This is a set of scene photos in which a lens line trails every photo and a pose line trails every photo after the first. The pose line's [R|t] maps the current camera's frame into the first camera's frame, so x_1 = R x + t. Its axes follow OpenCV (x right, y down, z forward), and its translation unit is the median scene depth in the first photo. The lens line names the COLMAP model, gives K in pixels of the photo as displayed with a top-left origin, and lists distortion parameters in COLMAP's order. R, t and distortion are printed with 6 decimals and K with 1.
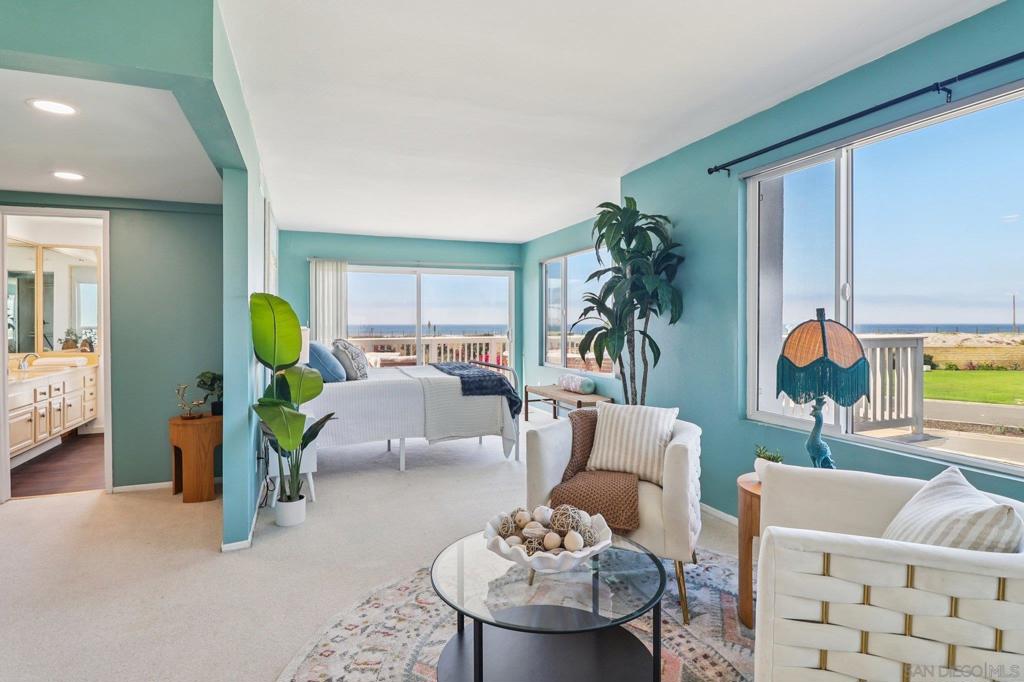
lens RADIAL K [[541.3, 0, 512.1], [0, 541.3, 330.4], [0, 0, 1]] dist [-0.004377, -0.000789]
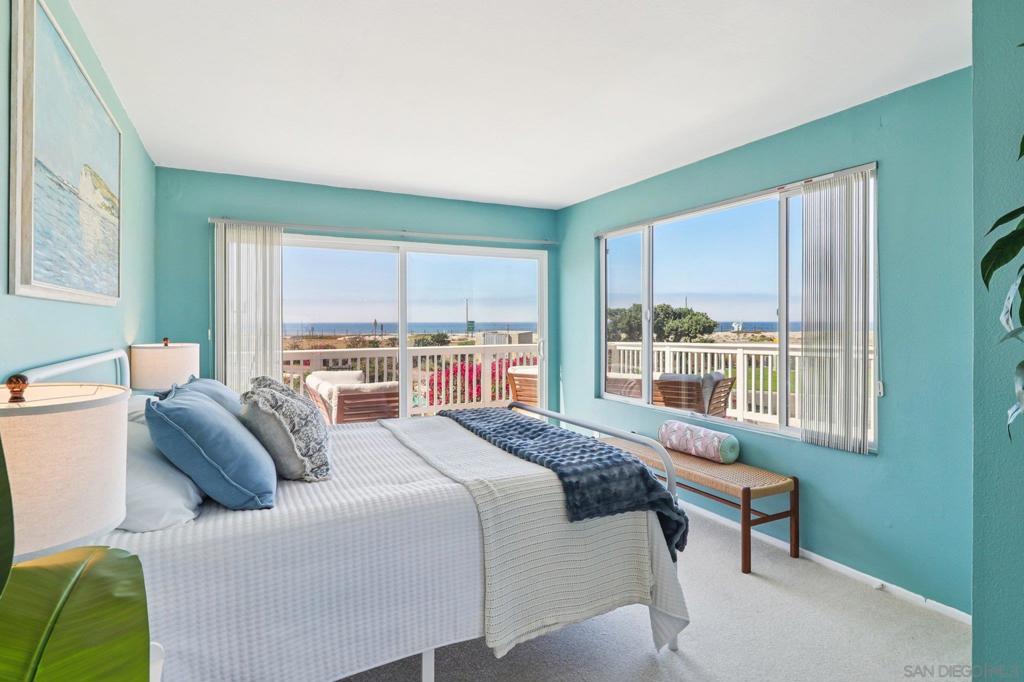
lens RADIAL K [[541.3, 0, 510.4], [0, 541.3, 324.6], [0, 0, 1]] dist [-0.004377, -0.000789]
pose [[0.994975, -0.001386, 0.100117, -0.138328], [0.001980, 0.999981, -0.005833, -0.021761], [-0.100107, 0.006002, 0.994959, 0.462485]]
